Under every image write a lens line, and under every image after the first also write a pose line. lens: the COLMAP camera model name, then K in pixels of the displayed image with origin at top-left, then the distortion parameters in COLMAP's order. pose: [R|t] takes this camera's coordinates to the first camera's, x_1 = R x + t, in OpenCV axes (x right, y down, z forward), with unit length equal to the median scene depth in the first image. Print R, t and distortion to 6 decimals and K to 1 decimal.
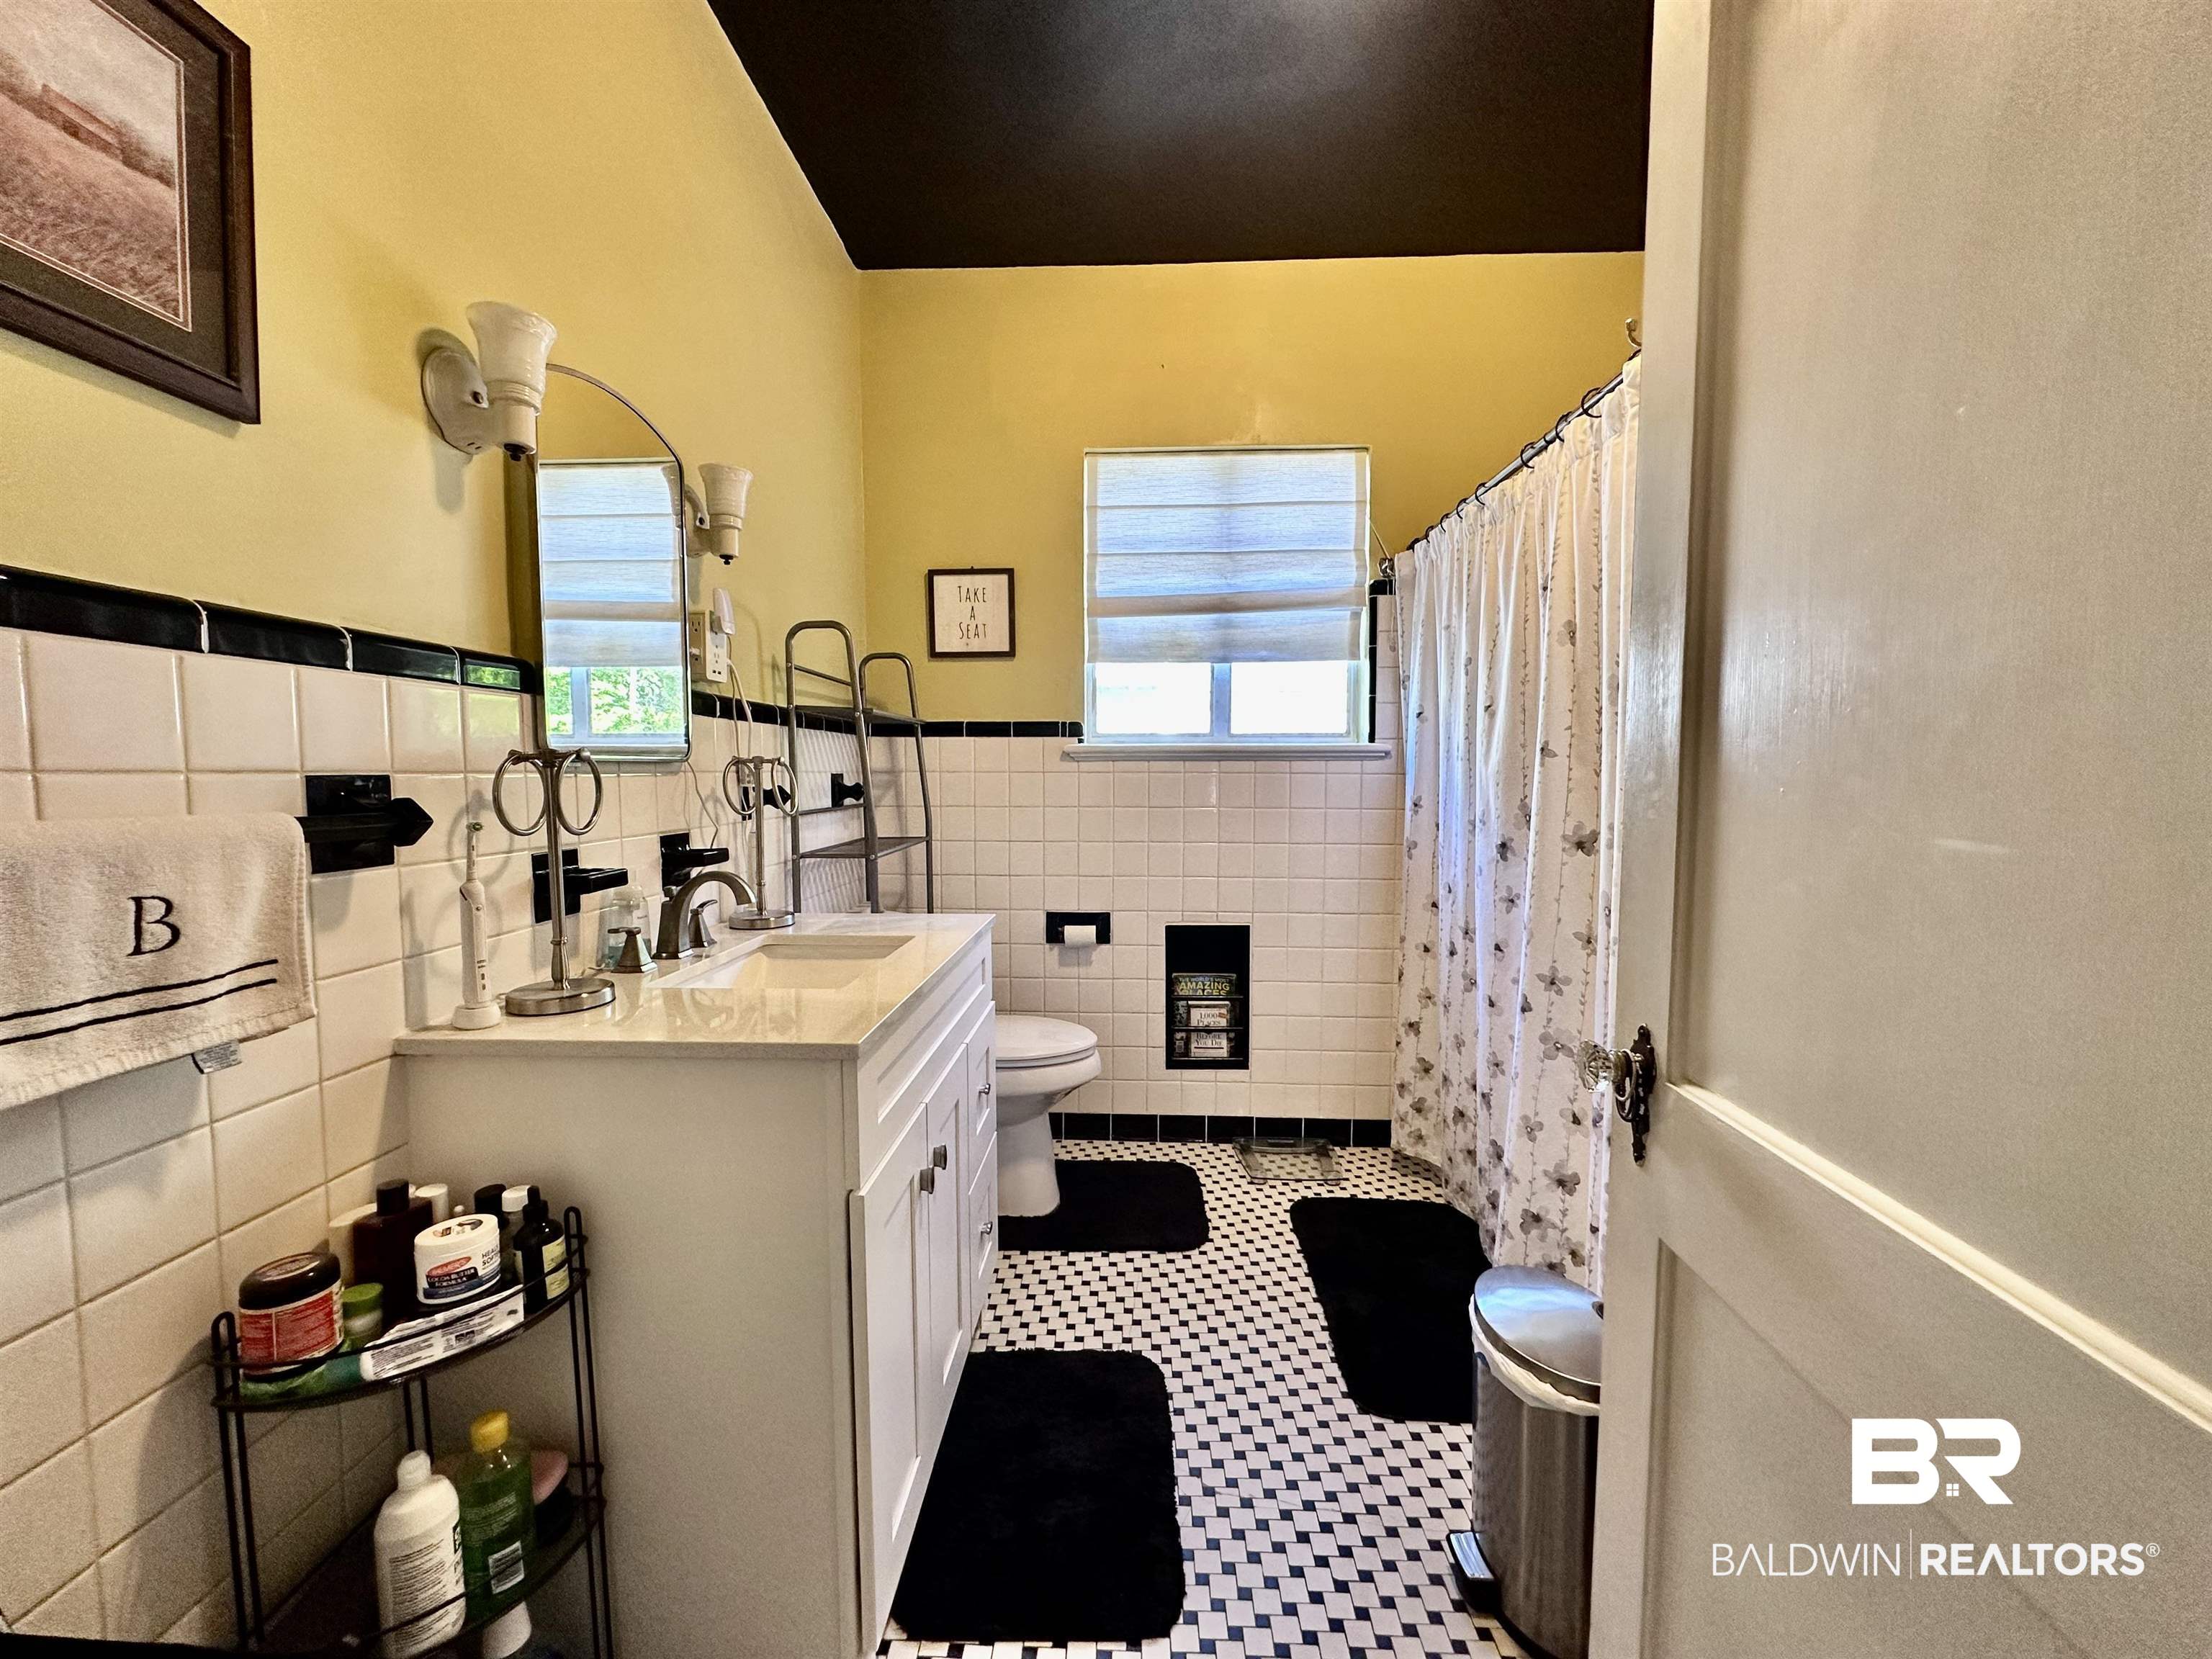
lens RADIAL K [[883.1, 0, 1104.4], [0, 883.1, 831.6], [0, 0, 1]] dist [0.000047, 0.000076]
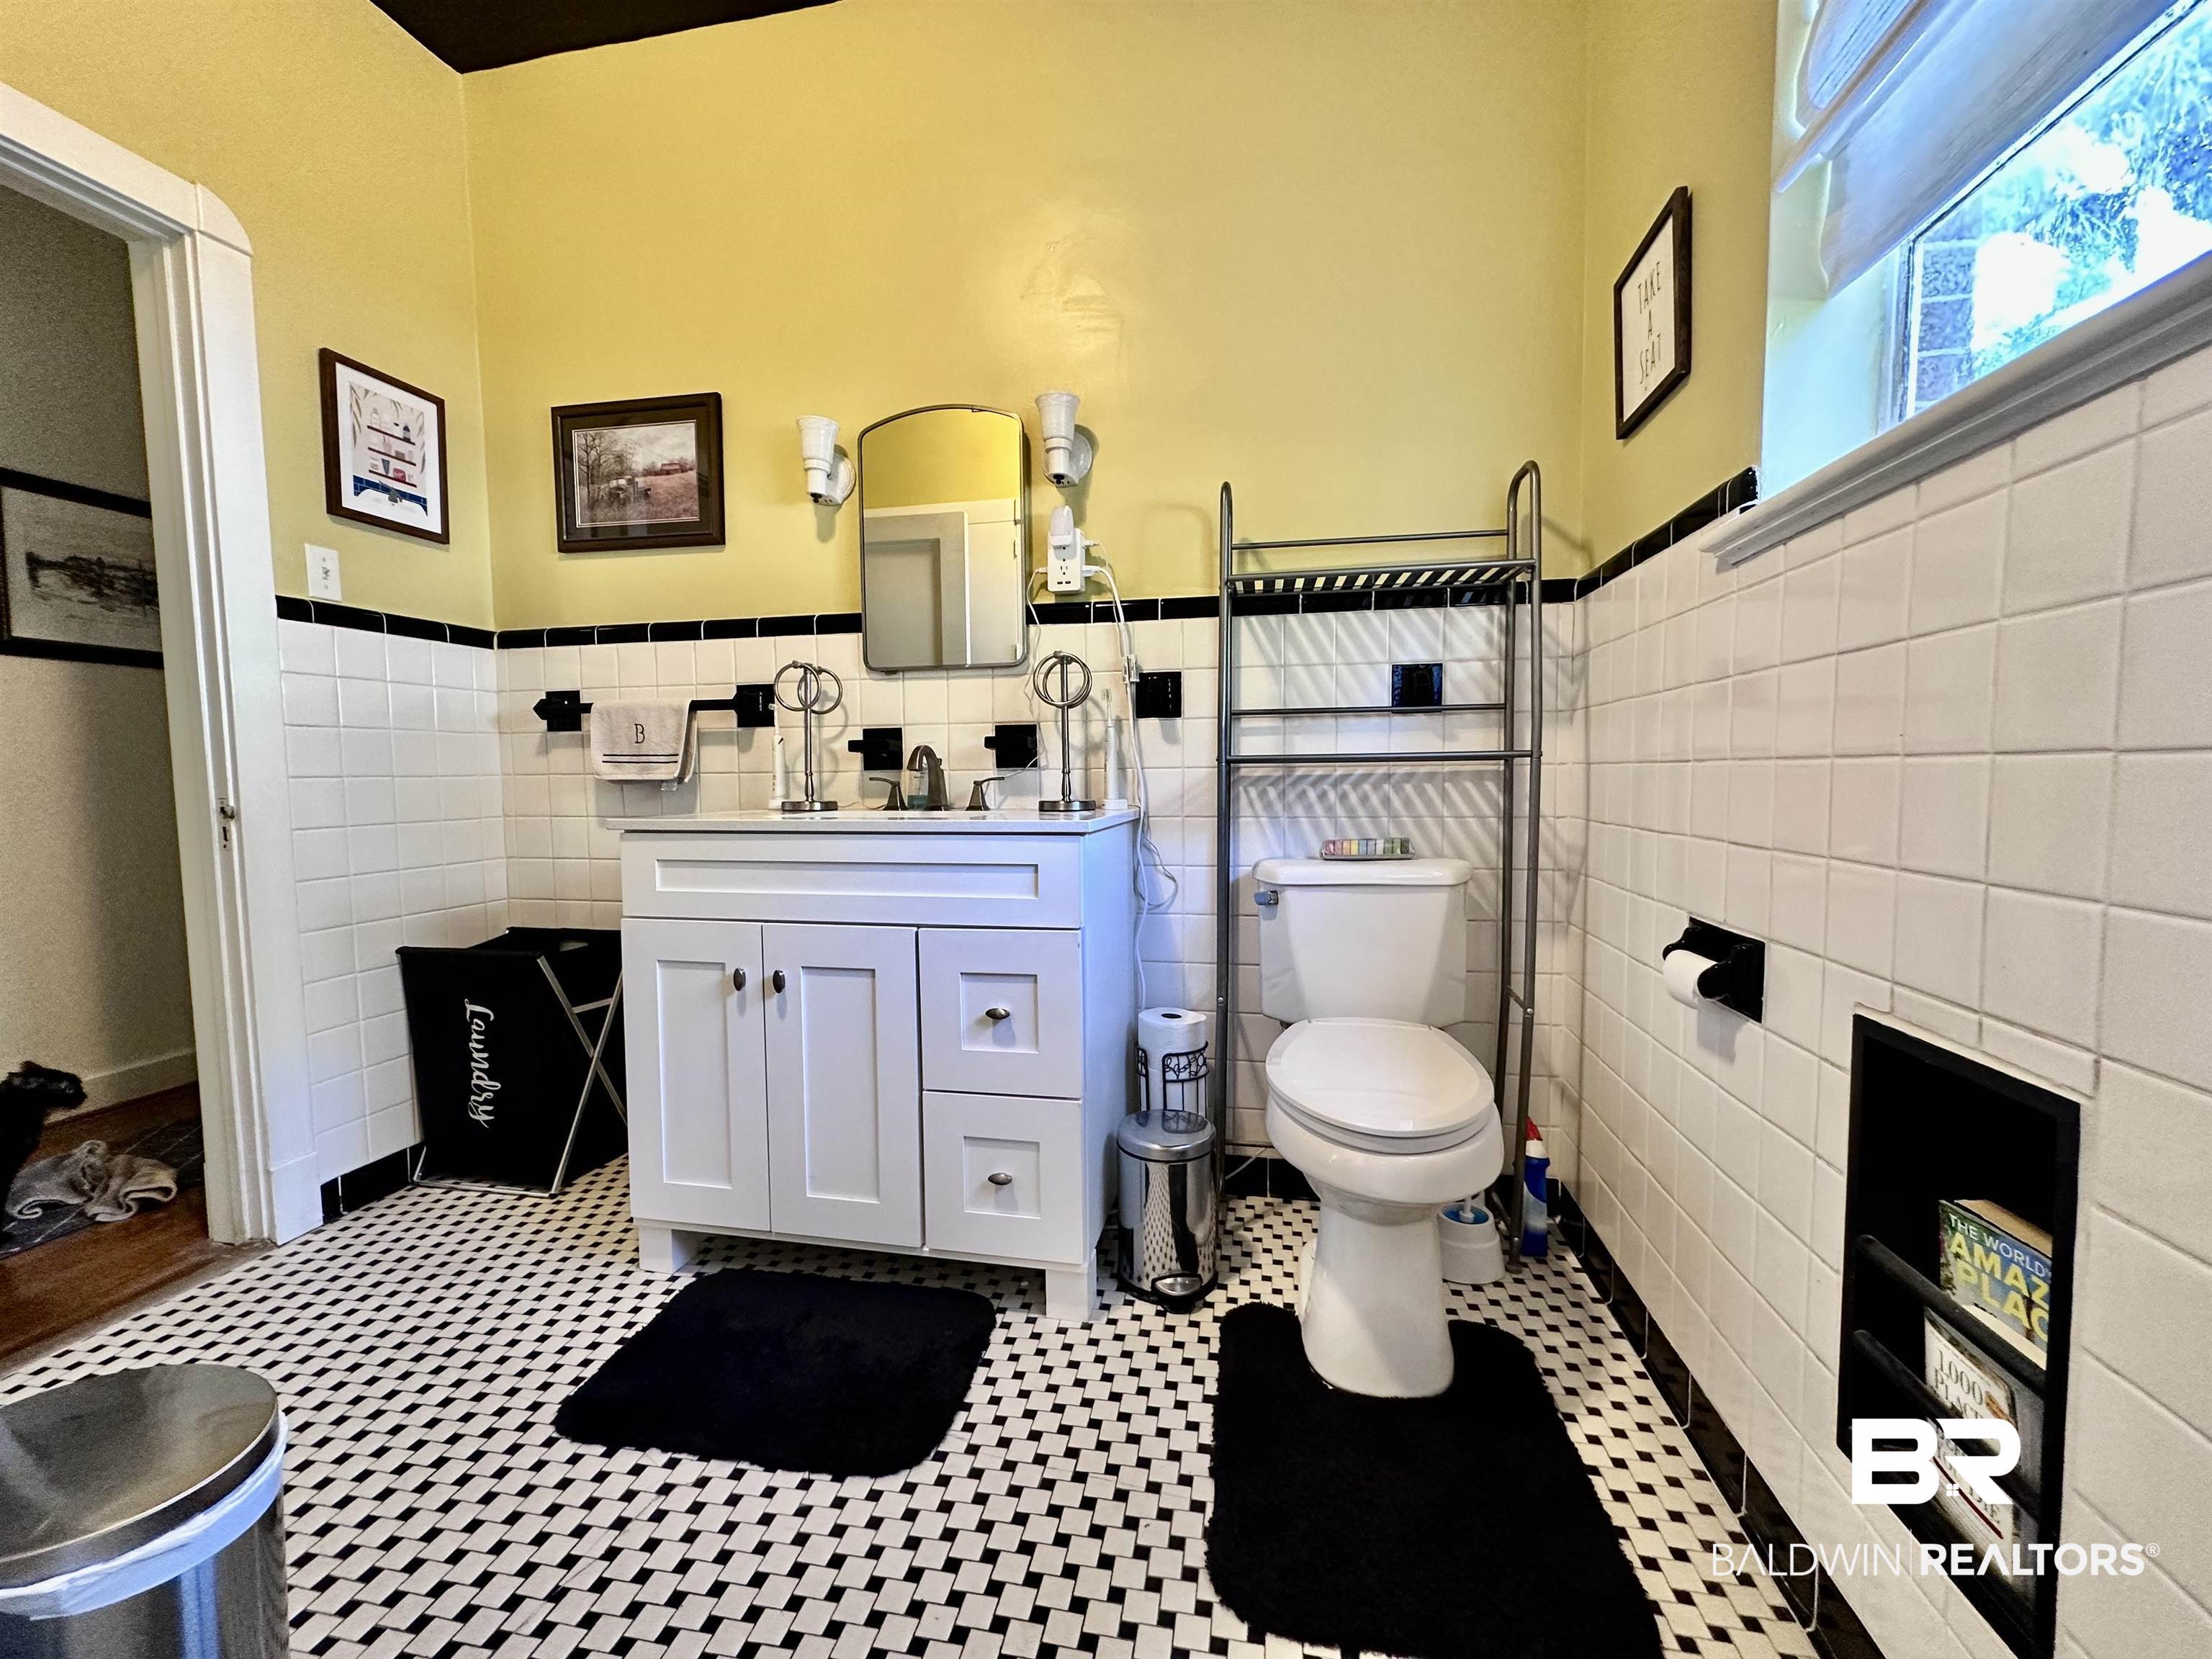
lens RADIAL K [[883.1, 0, 1103.8], [0, 883.1, 823.9], [0, 0, 1]] dist [0.000047, 0.000076]
pose [[-0.150991, 0.063175, -0.986514, 0.746515], [-0.053288, 0.995985, 0.071938, 0.047956], [0.987098, 0.063431, -0.147018, 1.339678]]
